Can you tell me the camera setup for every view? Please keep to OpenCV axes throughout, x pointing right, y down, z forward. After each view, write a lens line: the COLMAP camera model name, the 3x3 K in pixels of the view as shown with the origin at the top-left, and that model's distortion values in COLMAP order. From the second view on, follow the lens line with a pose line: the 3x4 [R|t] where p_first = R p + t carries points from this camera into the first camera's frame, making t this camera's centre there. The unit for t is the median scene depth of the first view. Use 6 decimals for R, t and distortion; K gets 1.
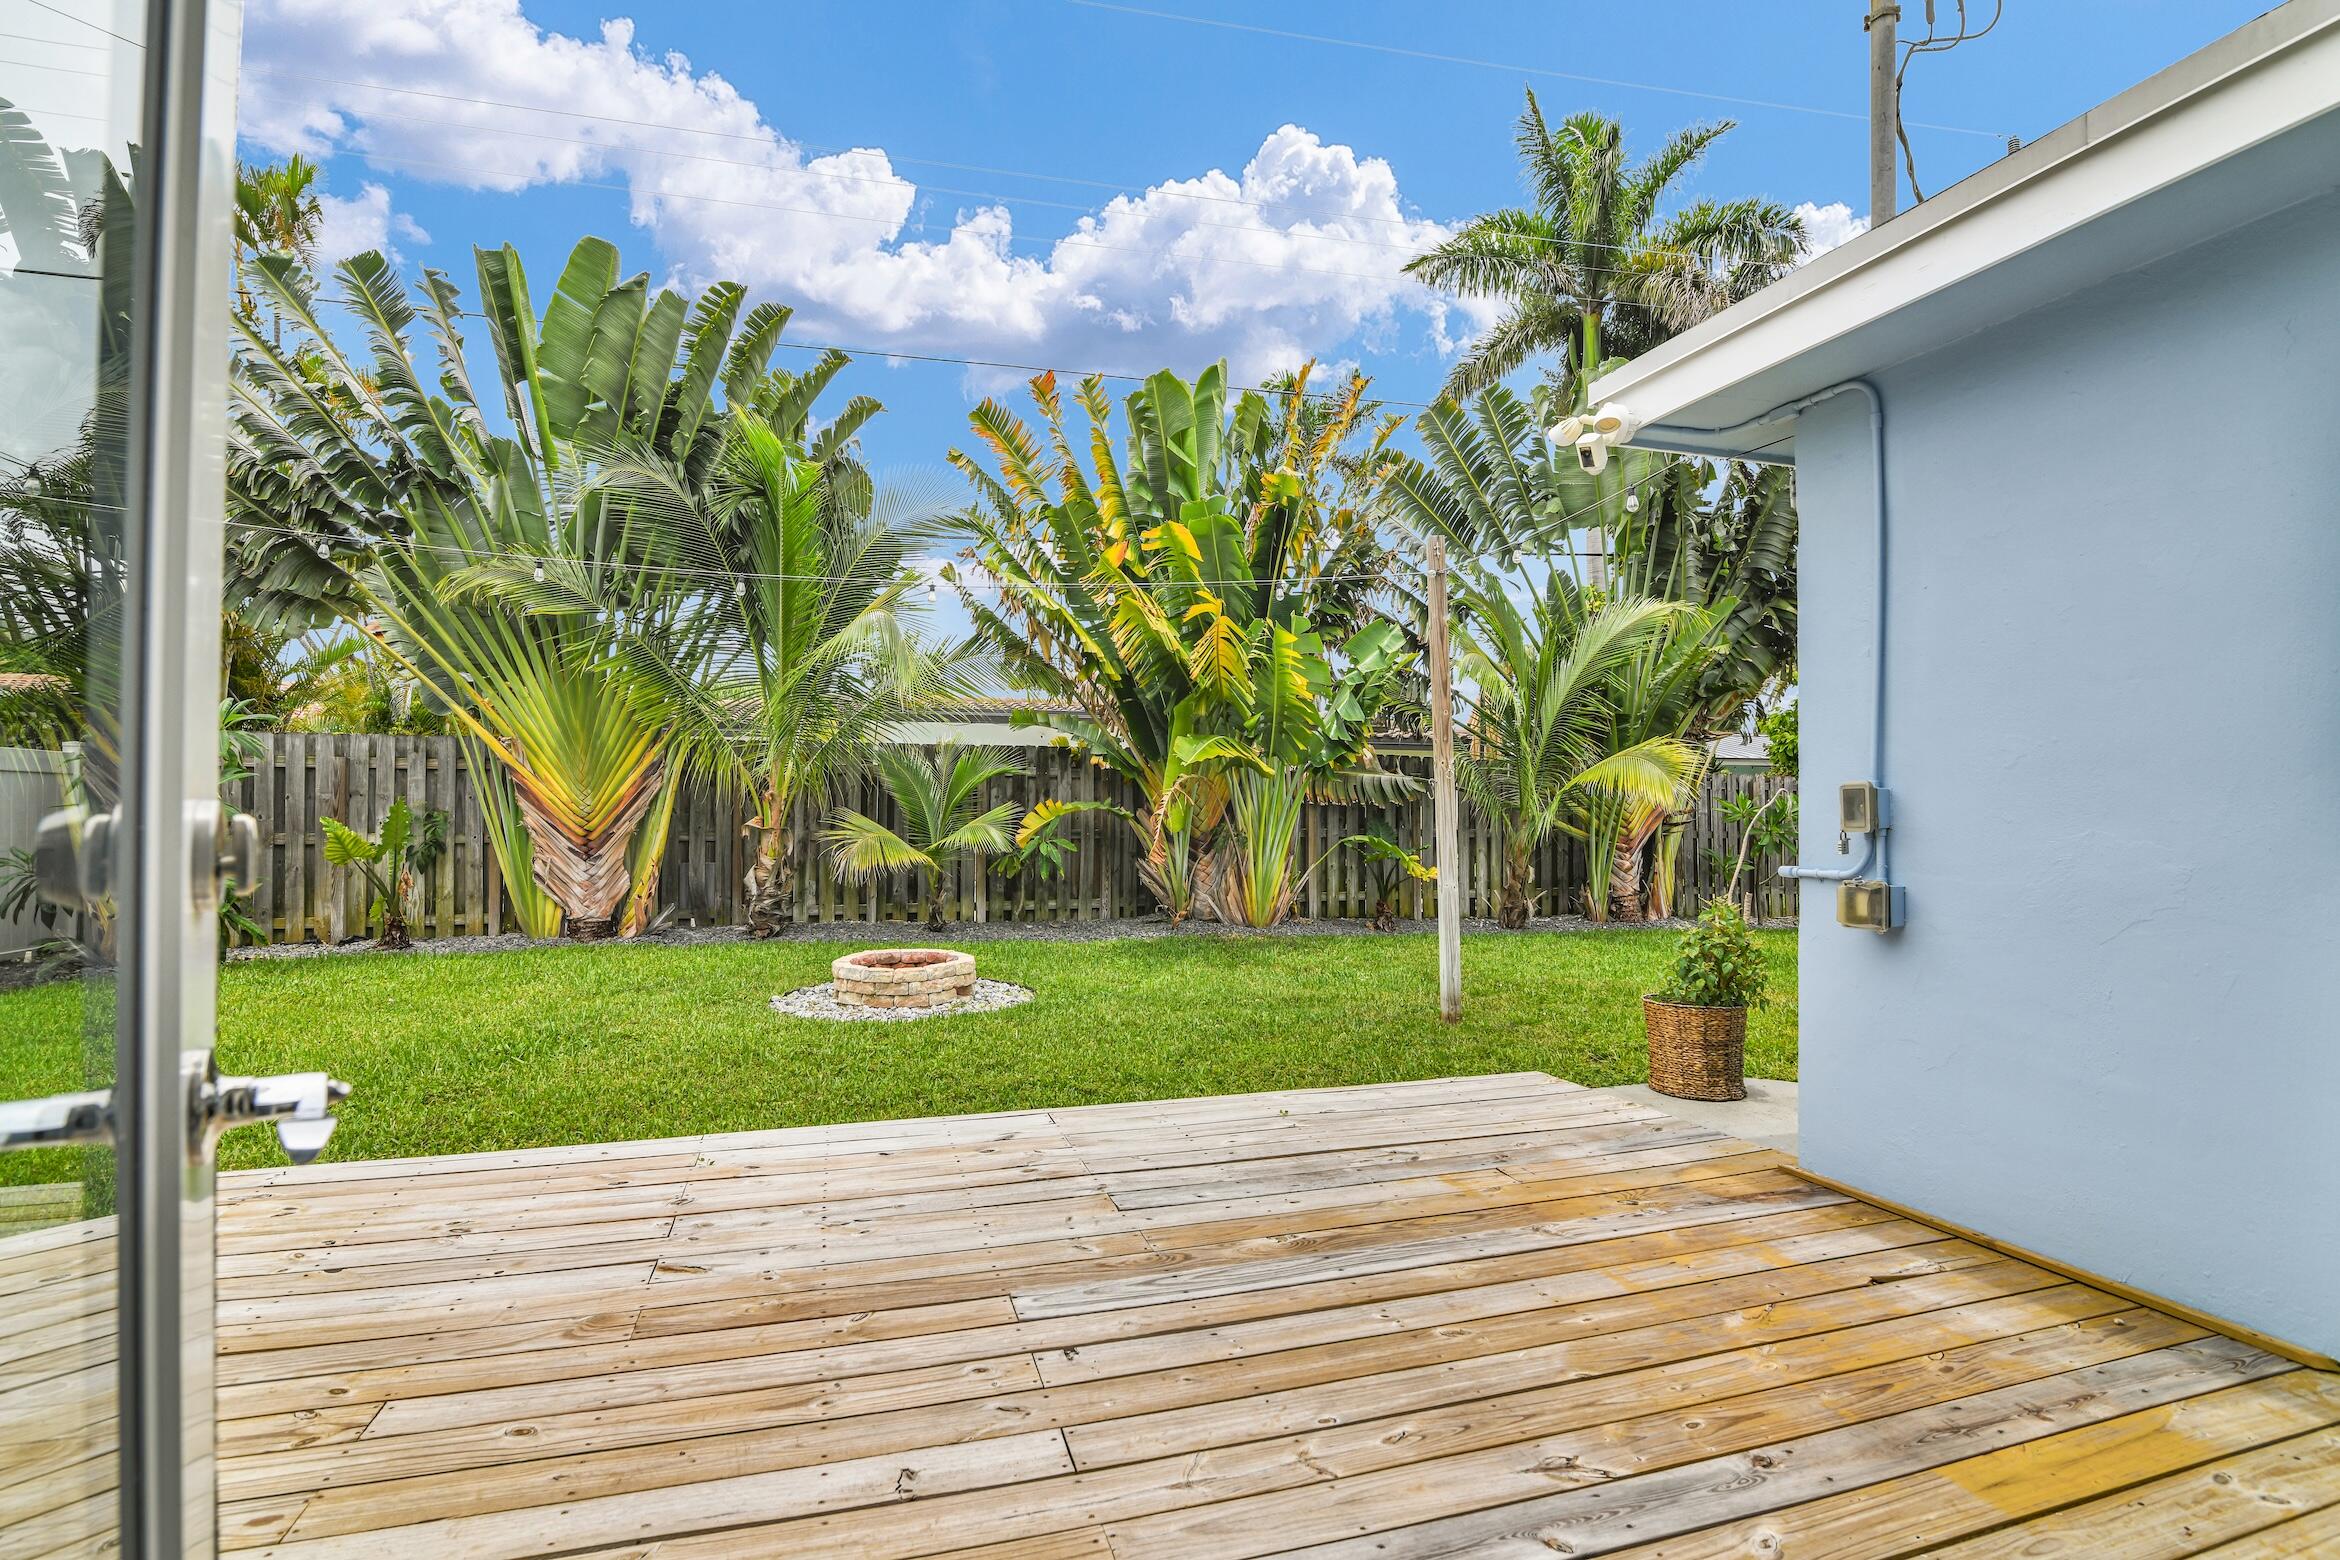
lens RADIAL K [[1091.4, 0, 1165.4], [0, 1091.4, 788.7], [0, 0, 1]] dist [-0.019927, 0.000156]
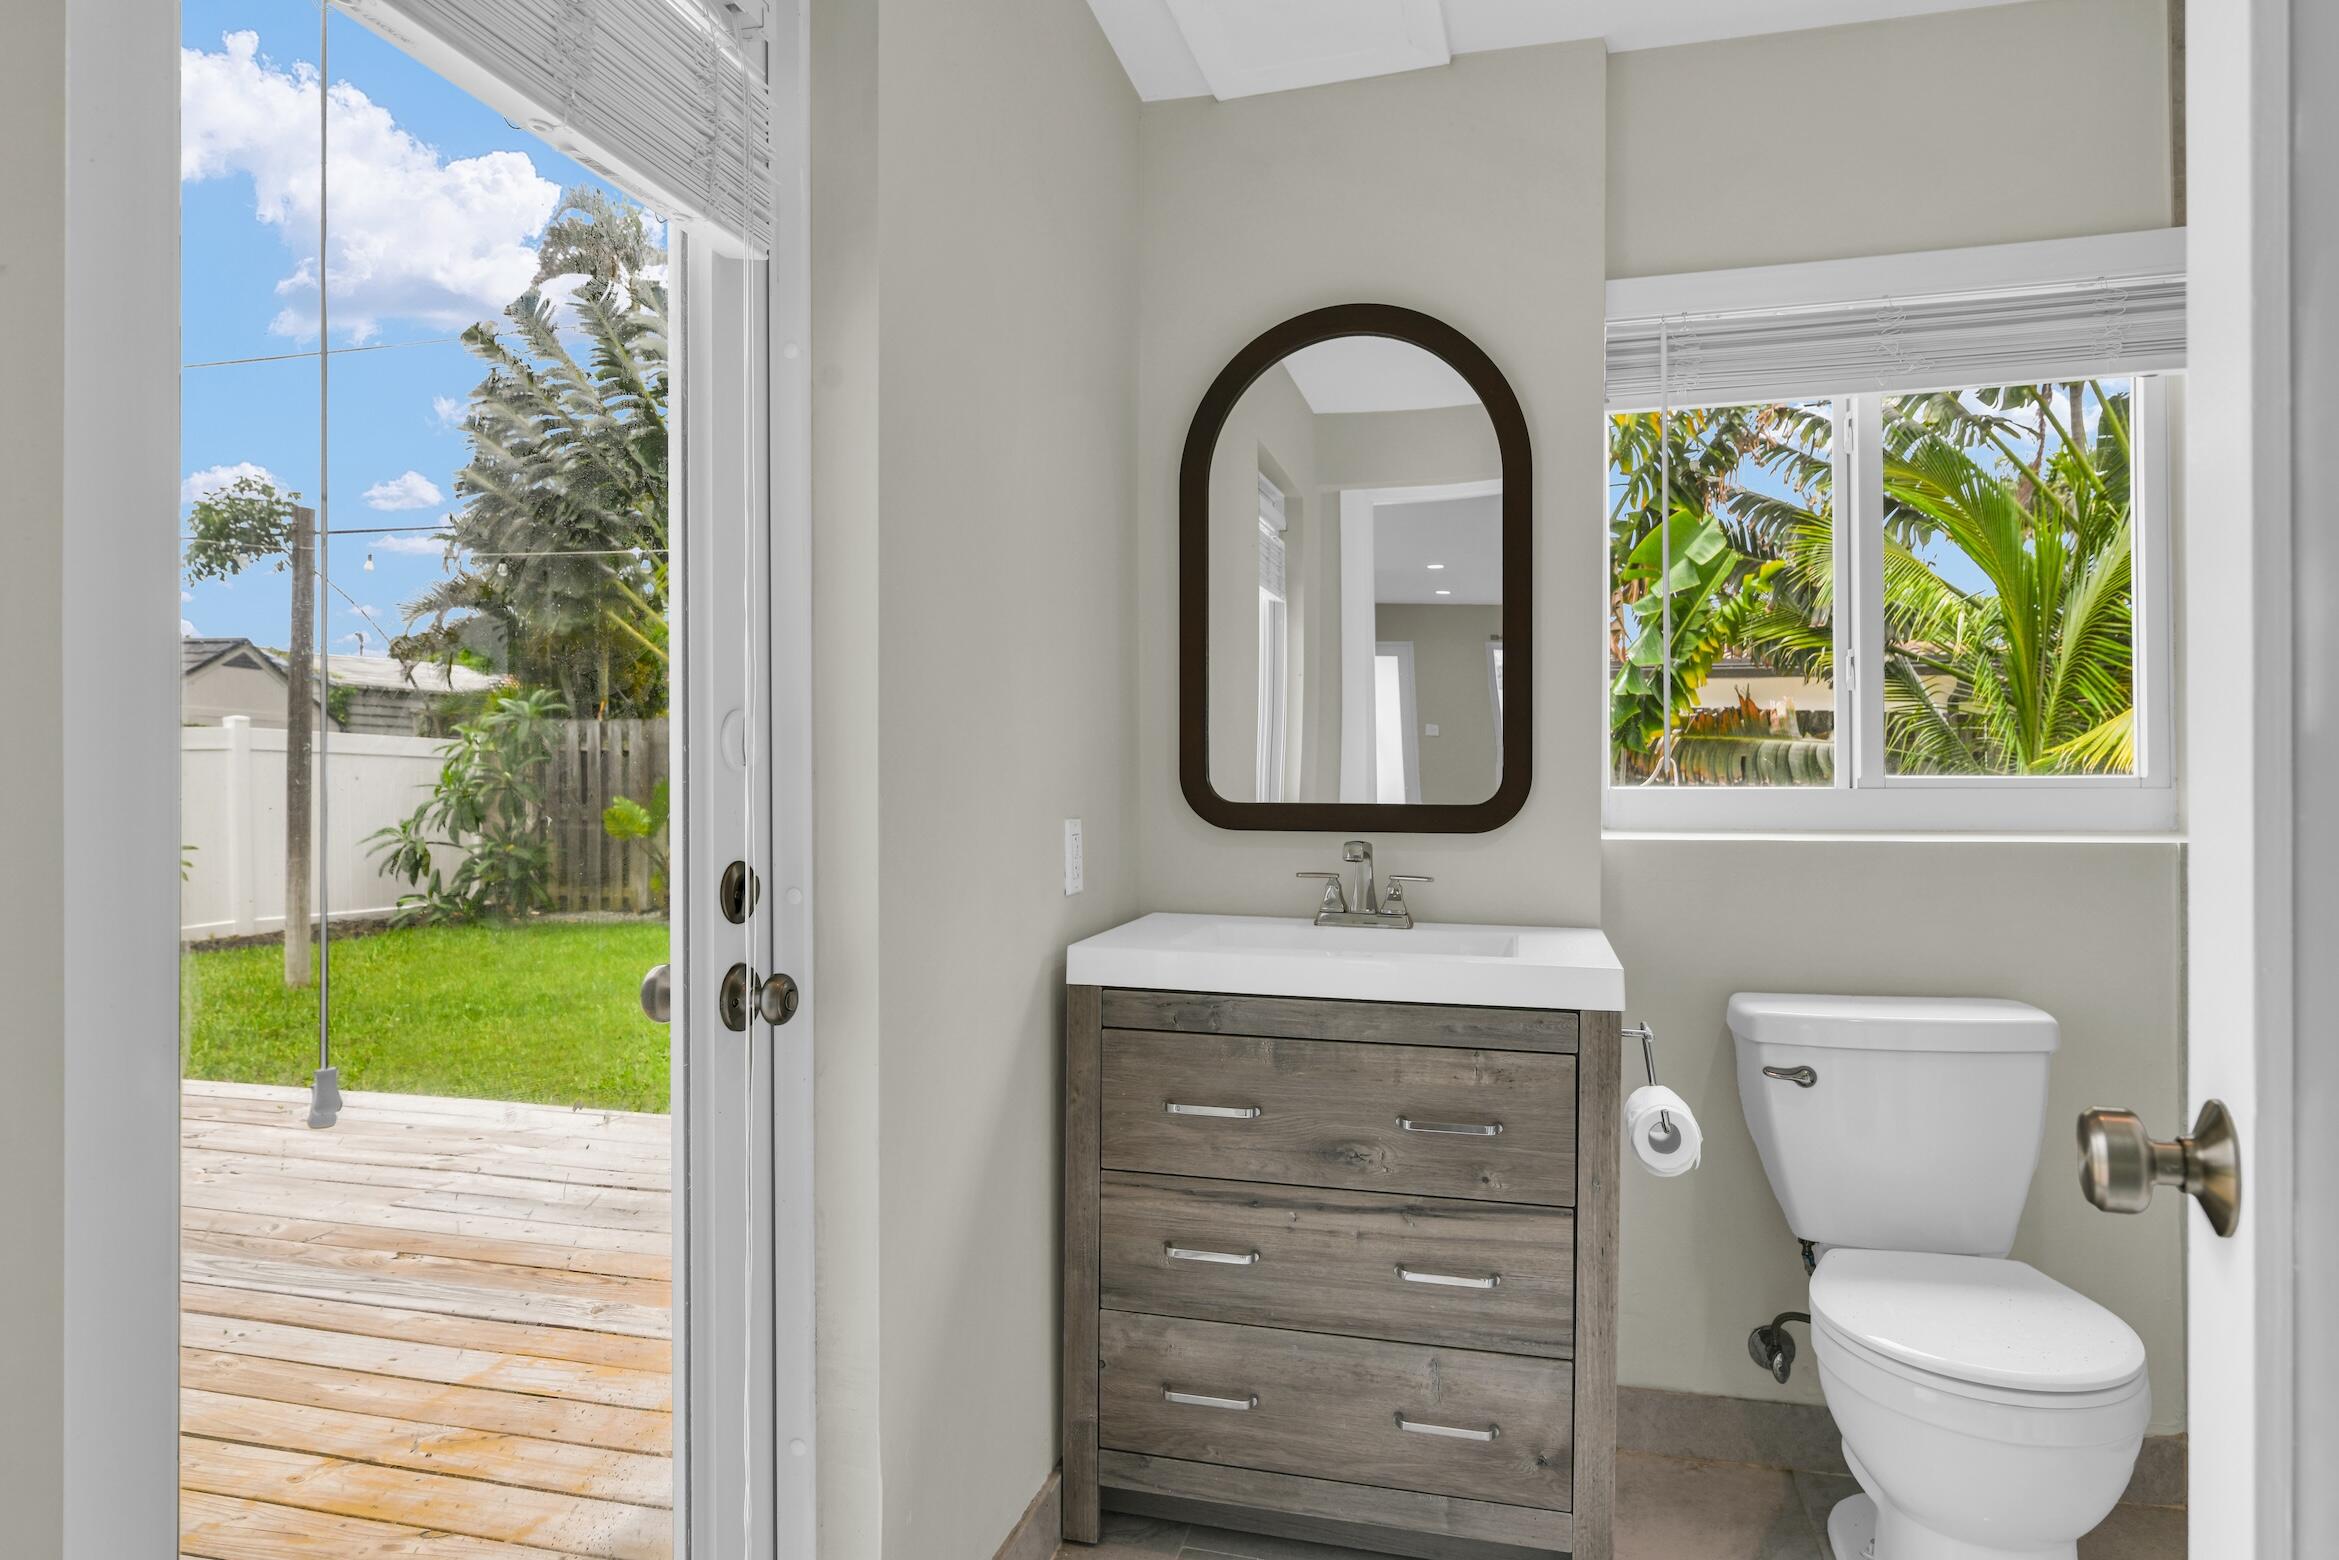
lens RADIAL K [[1354.7, 0, 1169.5], [0, 1354.7, 780.0], [0, 0, 1]] dist [0.000725, 0.000423]
pose [[0.850747, -0.001530, -0.525574, 0.403359], [0.007966, 0.999918, 0.009984, 0.000797], [0.525516, -0.012681, 0.850689, 0.117069]]
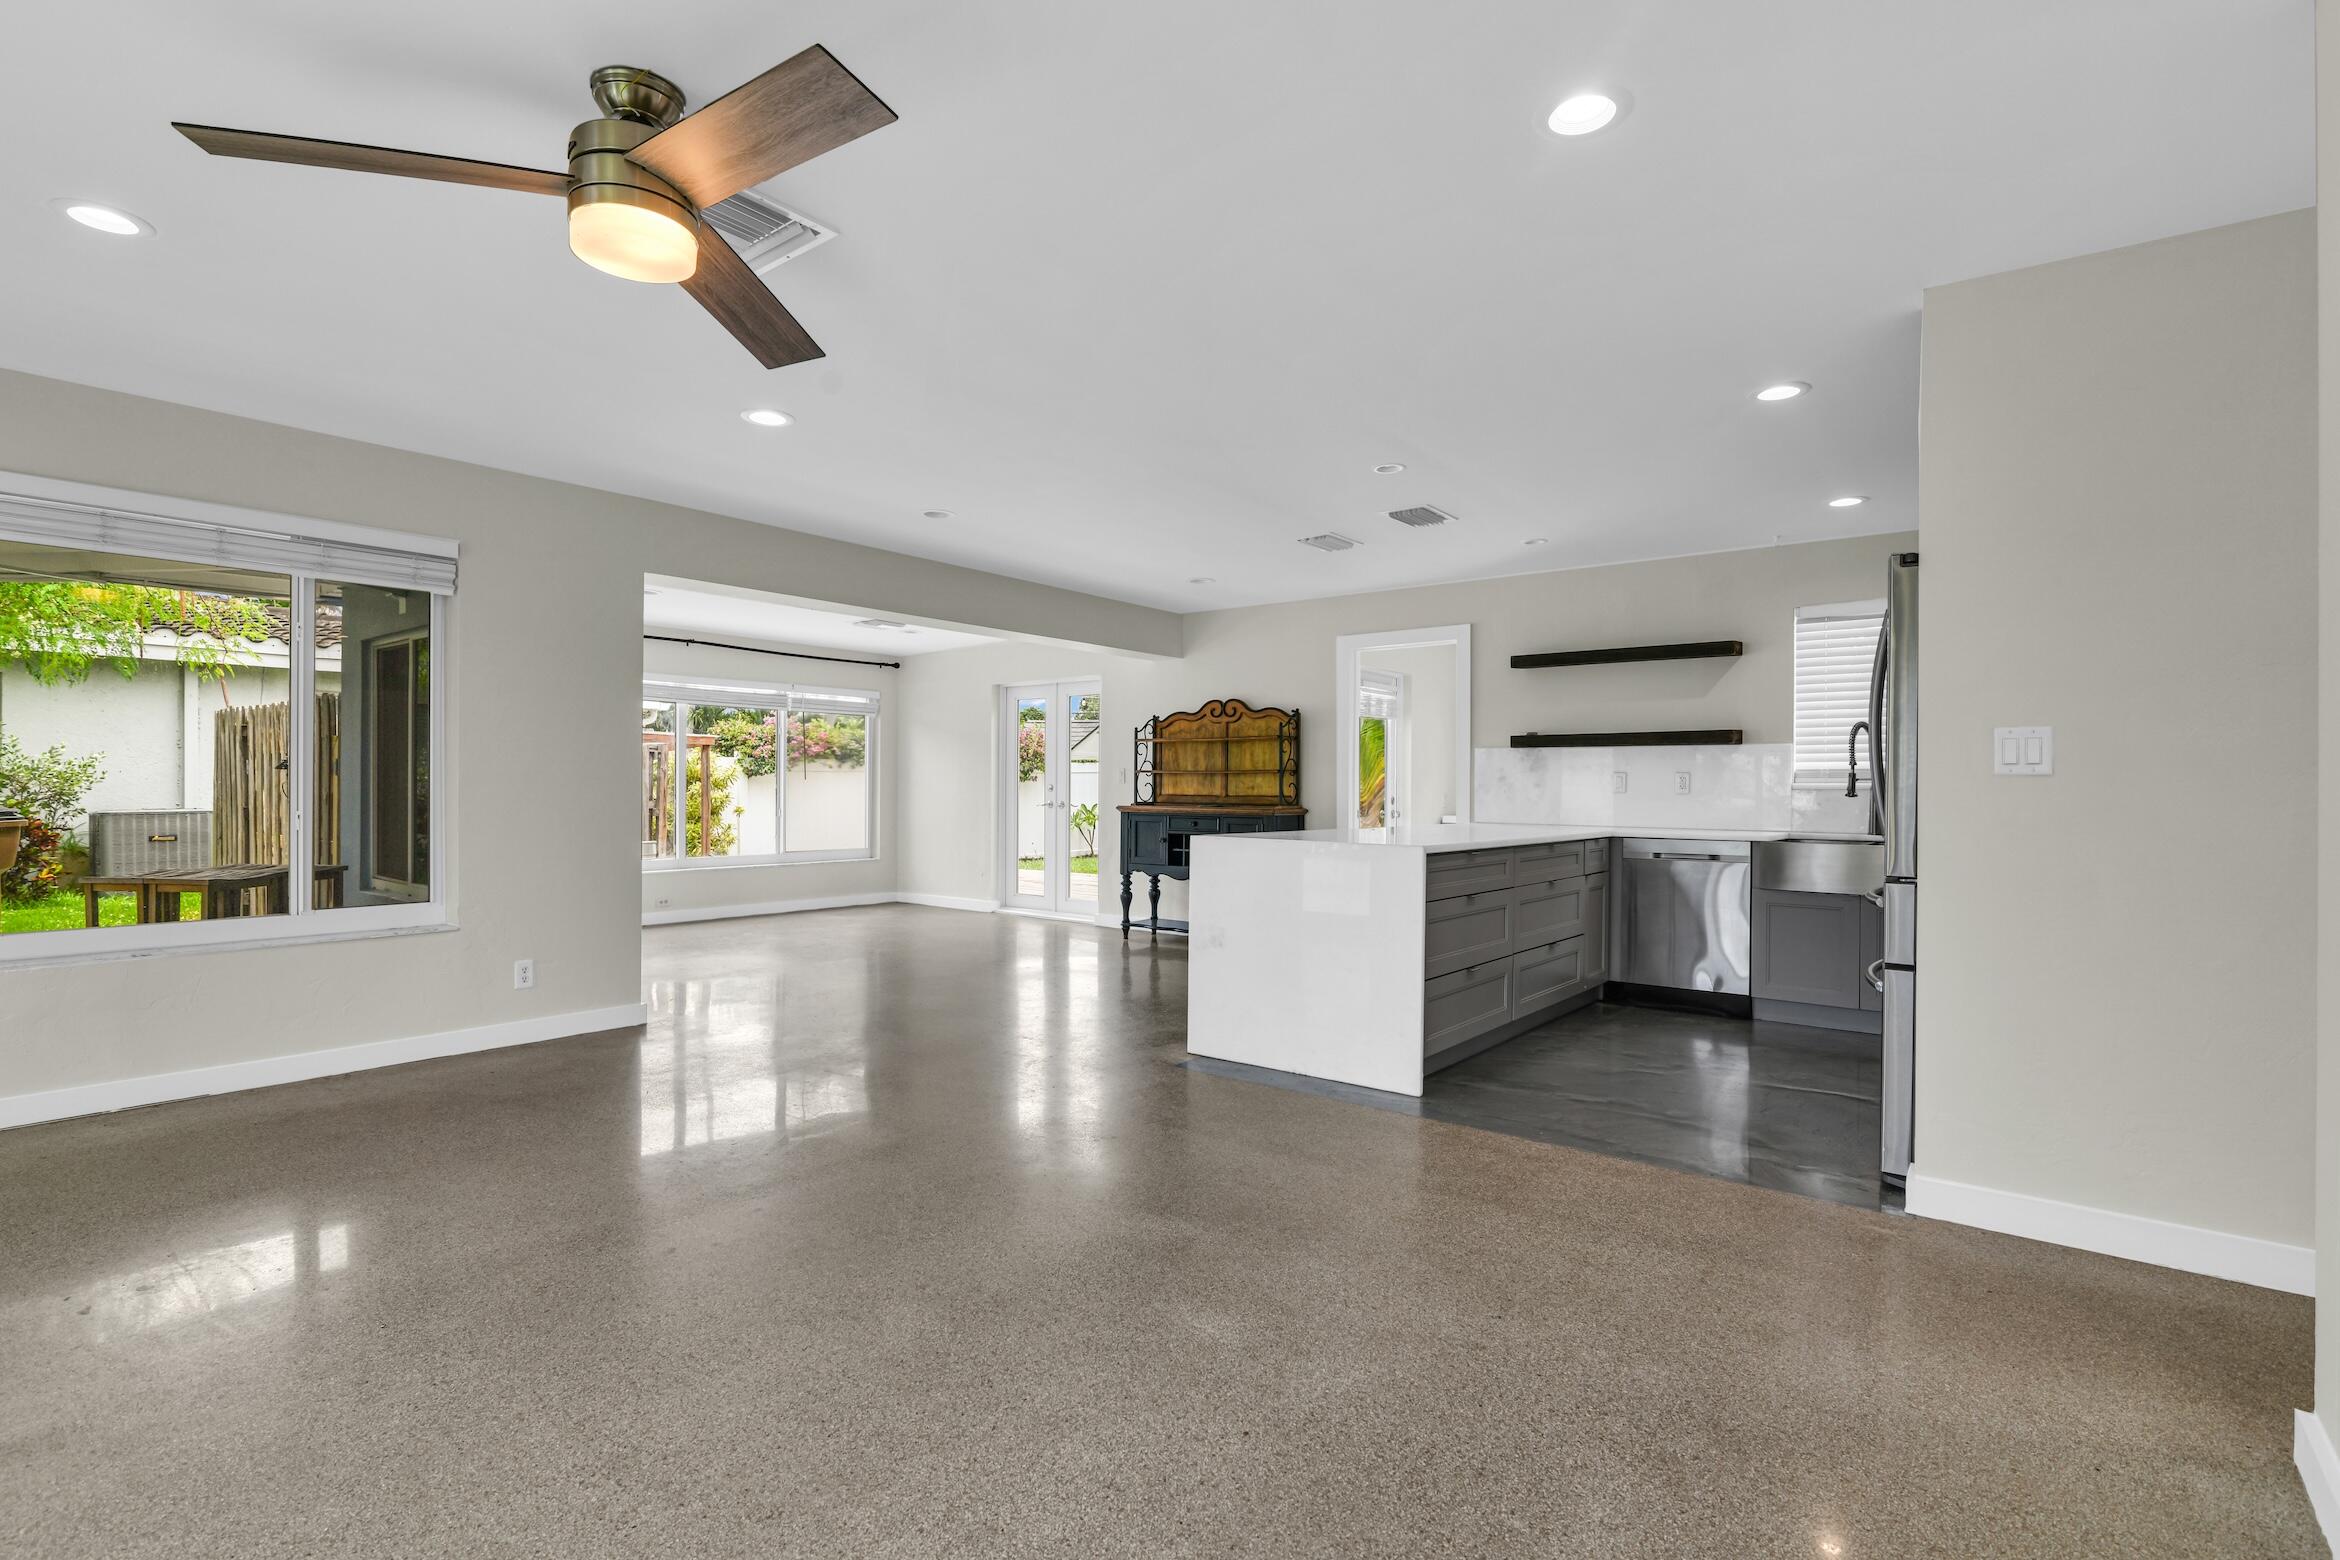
lens RADIAL K [[1091.4, 0, 1165.4], [0, 1091.4, 788.7], [0, 0, 1]] dist [-0.019927, 0.000156]
pose [[0.576083, 0.003679, -0.817383, 0.927787], [0.004142, 0.999964, 0.007420, -0.003422], [0.817380, -0.007660, 0.576047, -0.469986]]
